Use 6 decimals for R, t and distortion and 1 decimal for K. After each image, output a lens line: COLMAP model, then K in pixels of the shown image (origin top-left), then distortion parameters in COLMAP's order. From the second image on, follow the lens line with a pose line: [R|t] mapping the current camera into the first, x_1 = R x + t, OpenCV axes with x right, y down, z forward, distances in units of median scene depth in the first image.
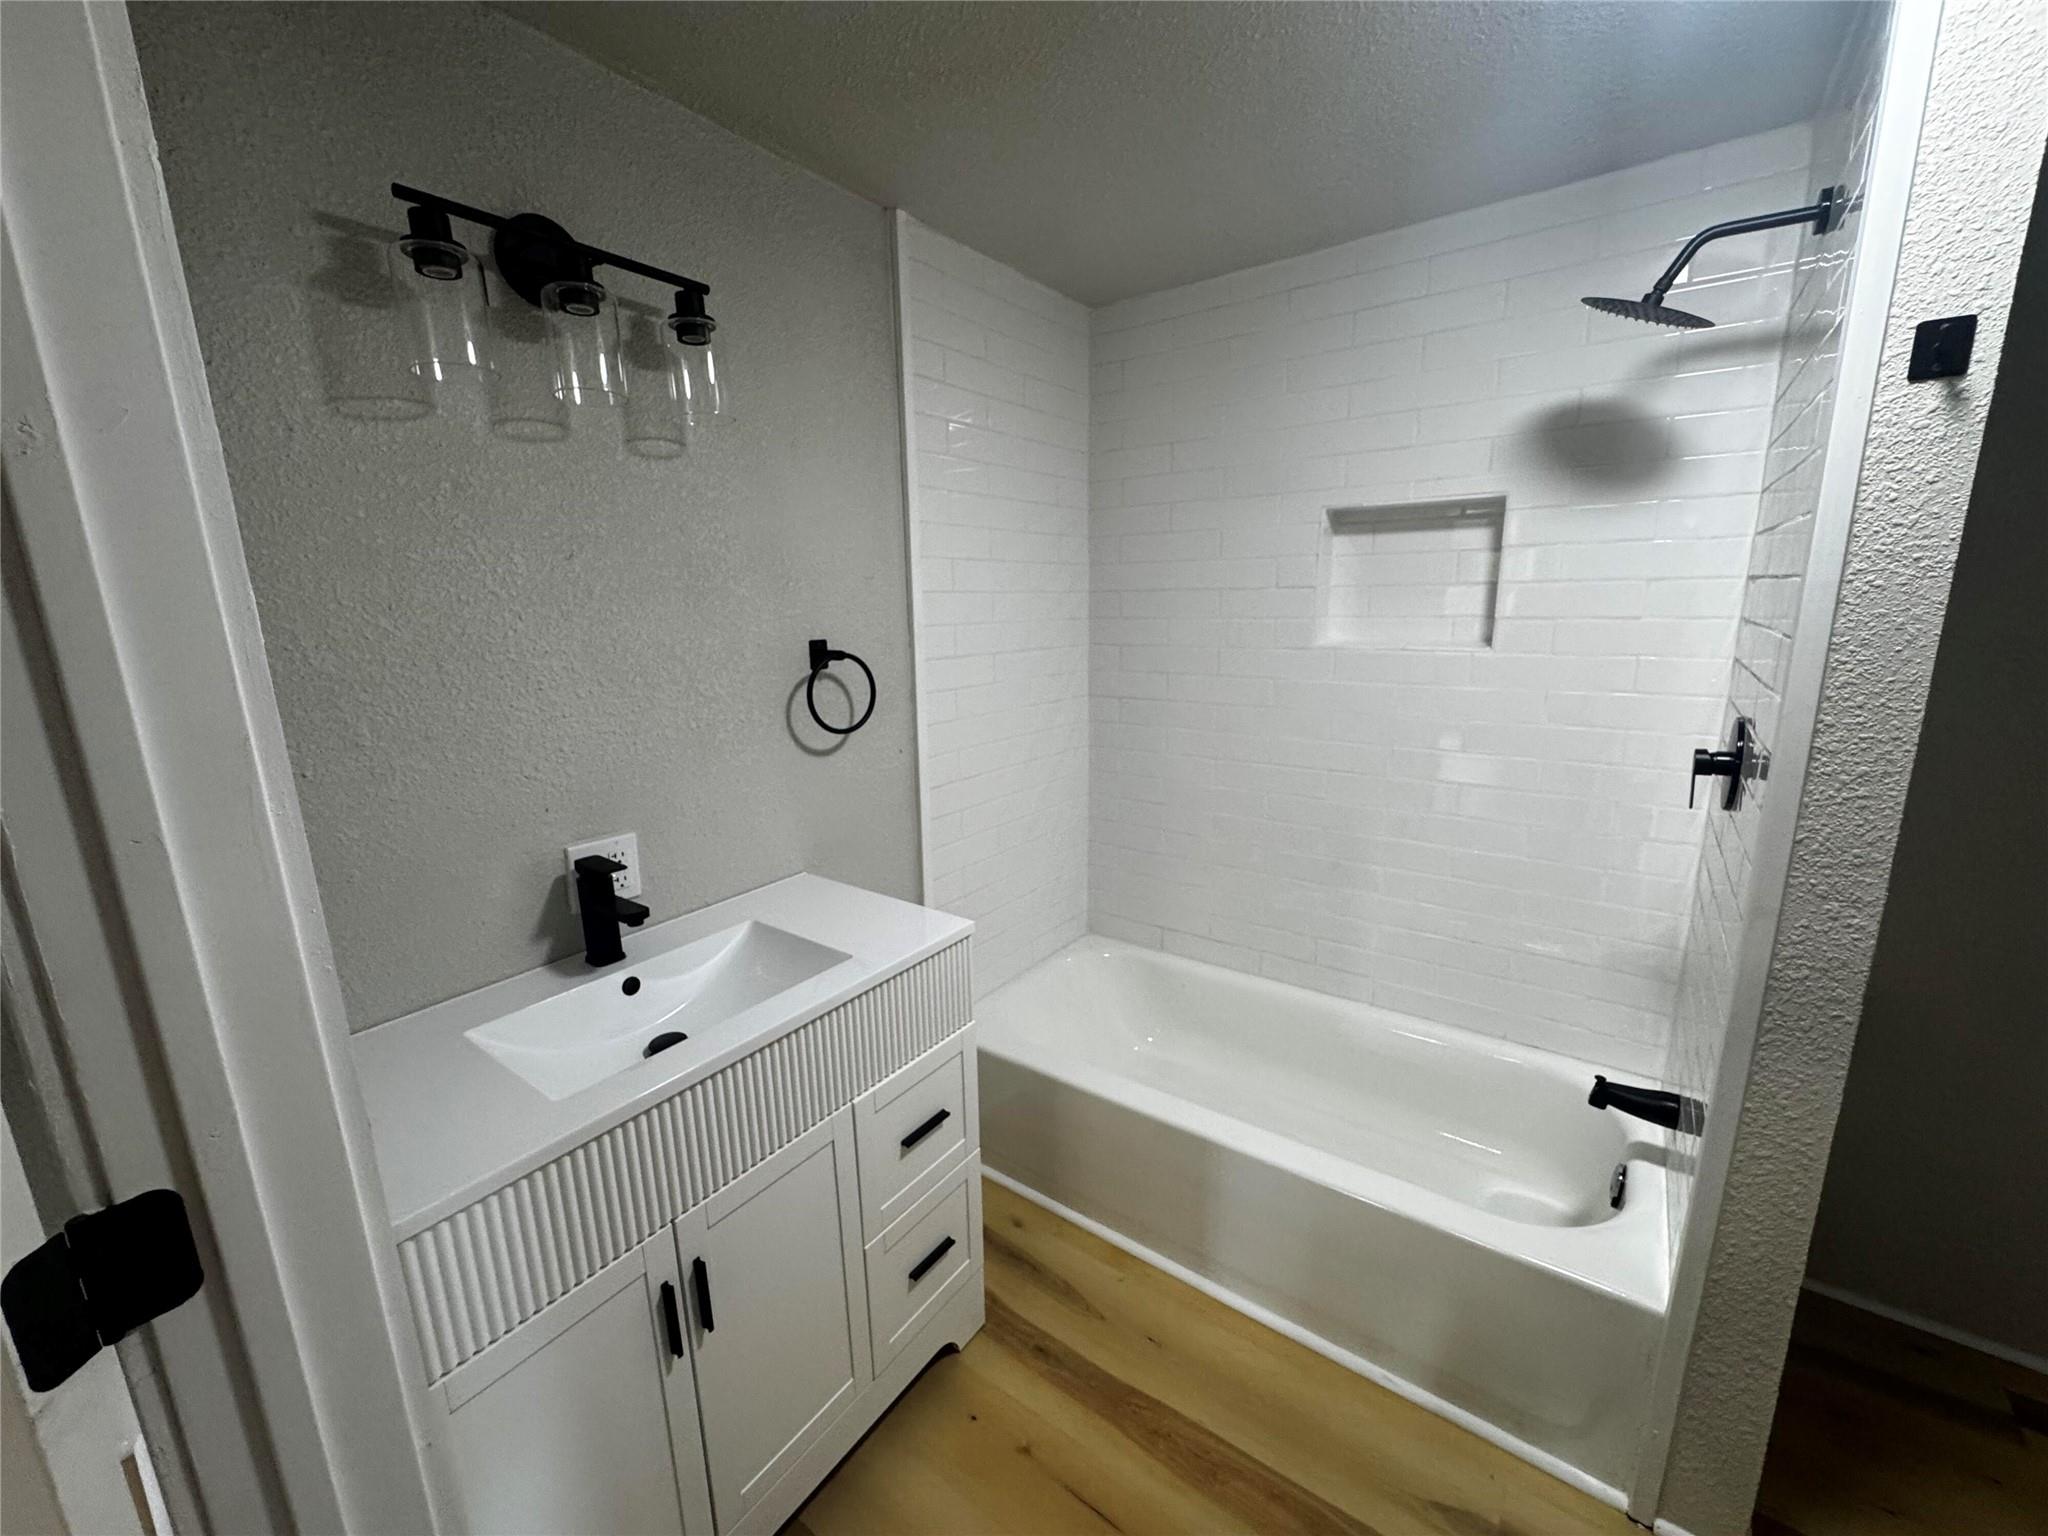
lens RADIAL K [[827.7, 0, 1024.0], [0, 827.7, 768.0], [0, 0, 1]] dist [-0.001566, -0.000286]
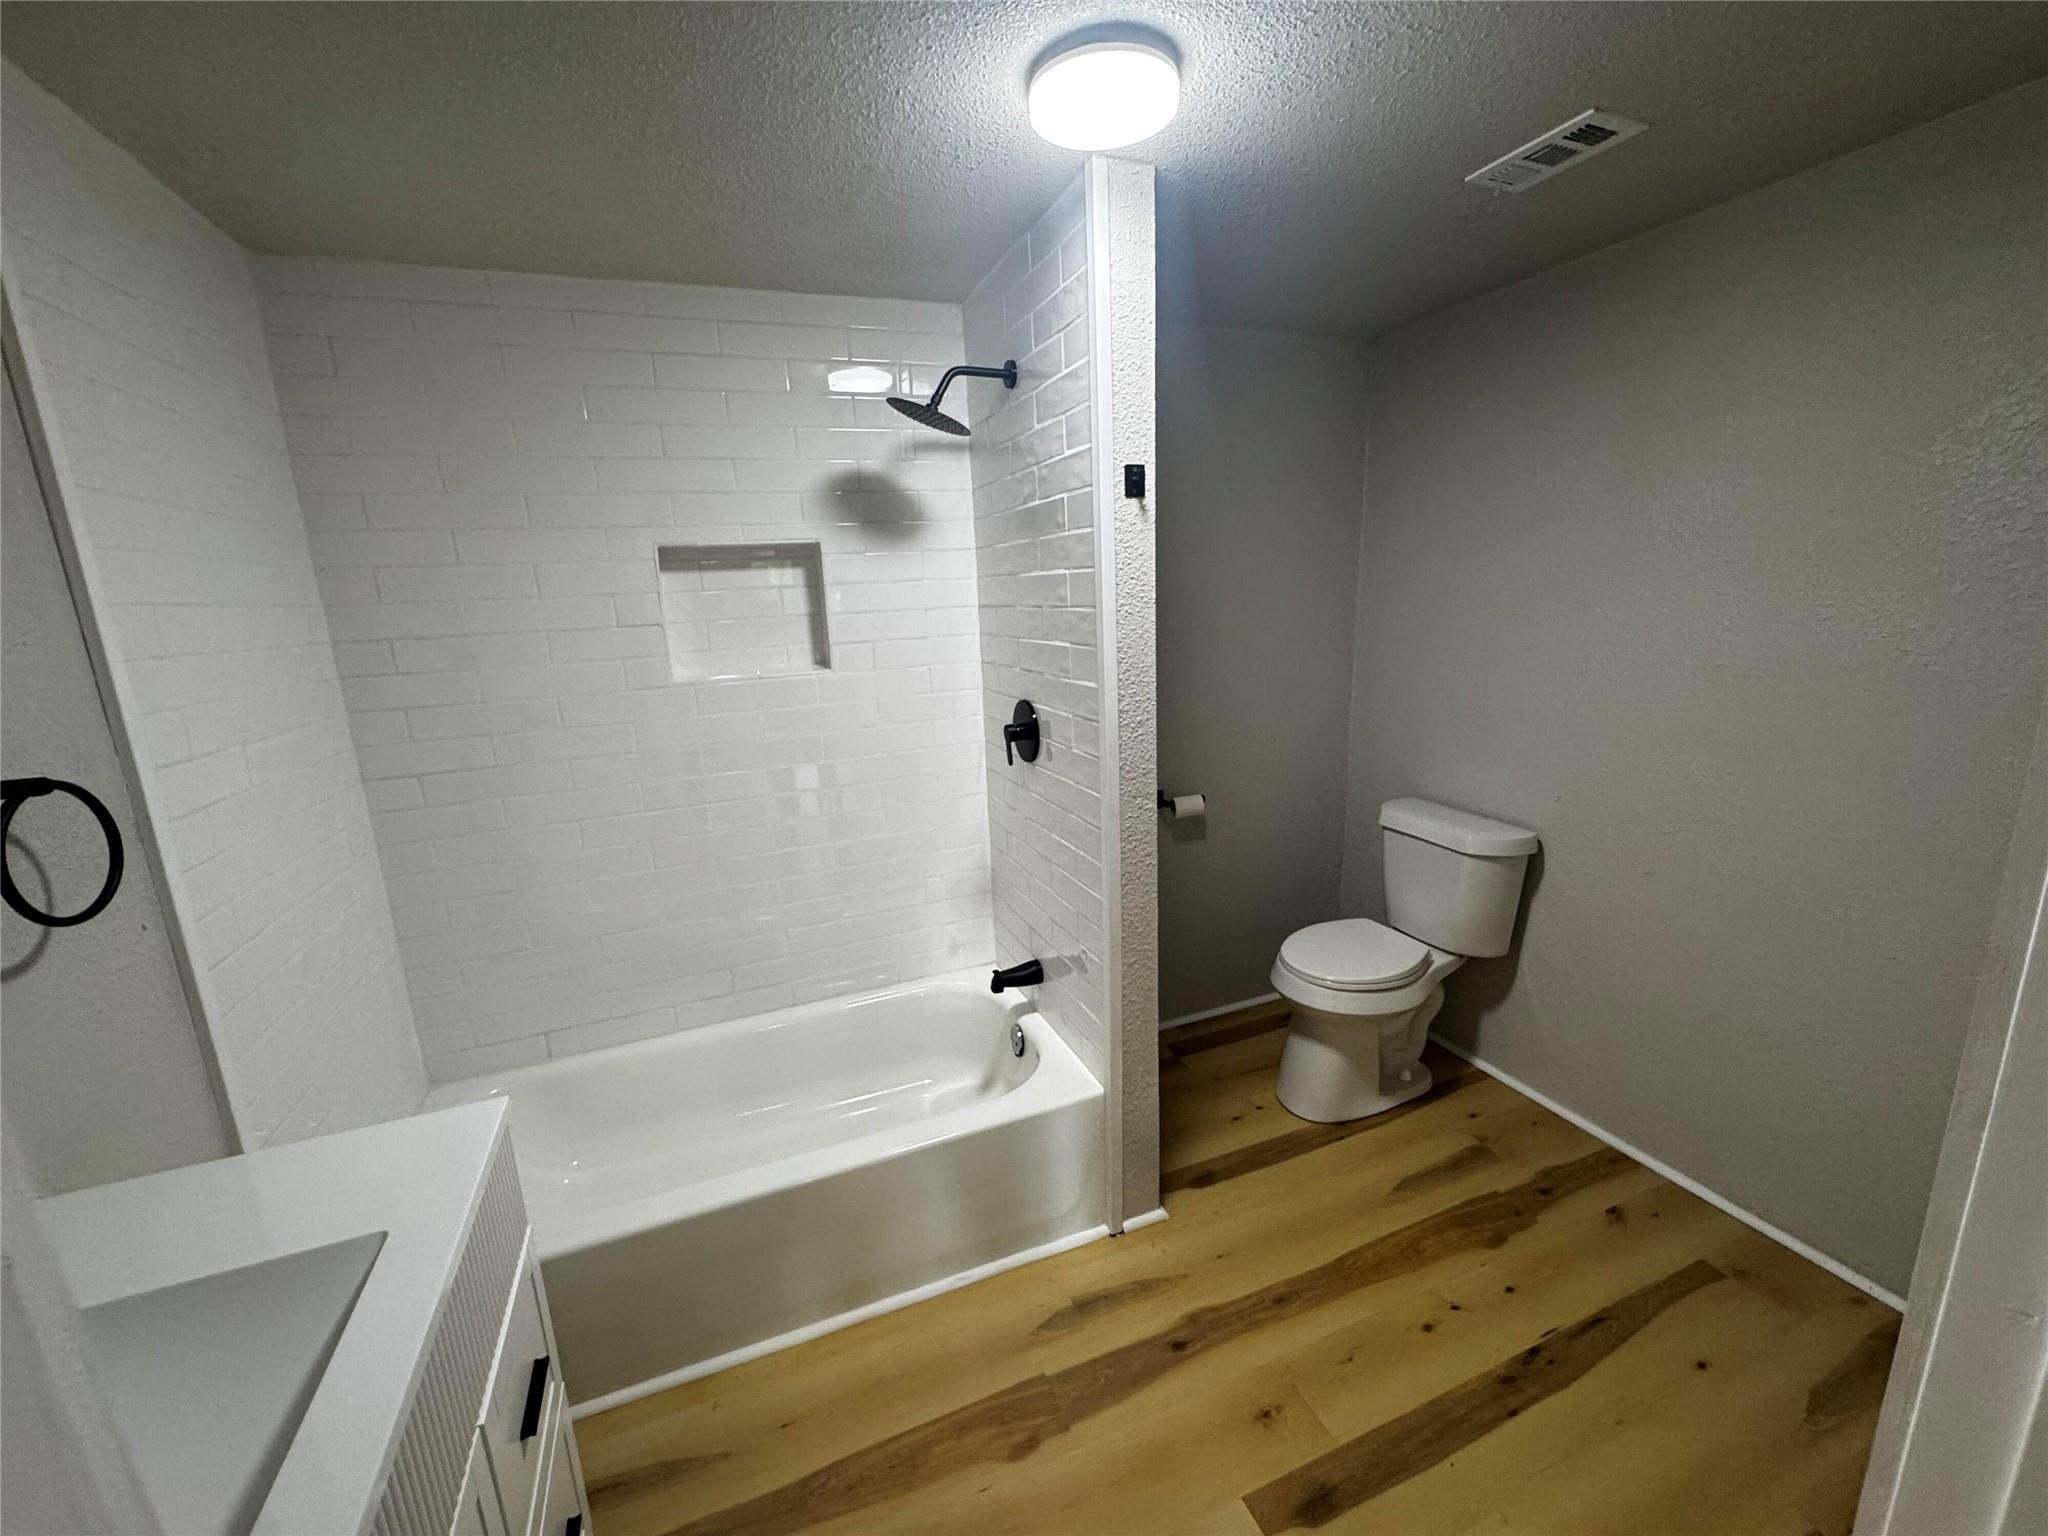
lens RADIAL K [[824.1, 0, 1024.0], [0, 824.1, 768.0], [0, 0, 1]] dist [0.000674, 0.000012]
pose [[0.526643, -0.188015, 0.829034, -0.334136], [0.210989, 0.973629, 0.086776, -0.059189], [-0.823487, 0.129217, 0.552424, 0.159593]]
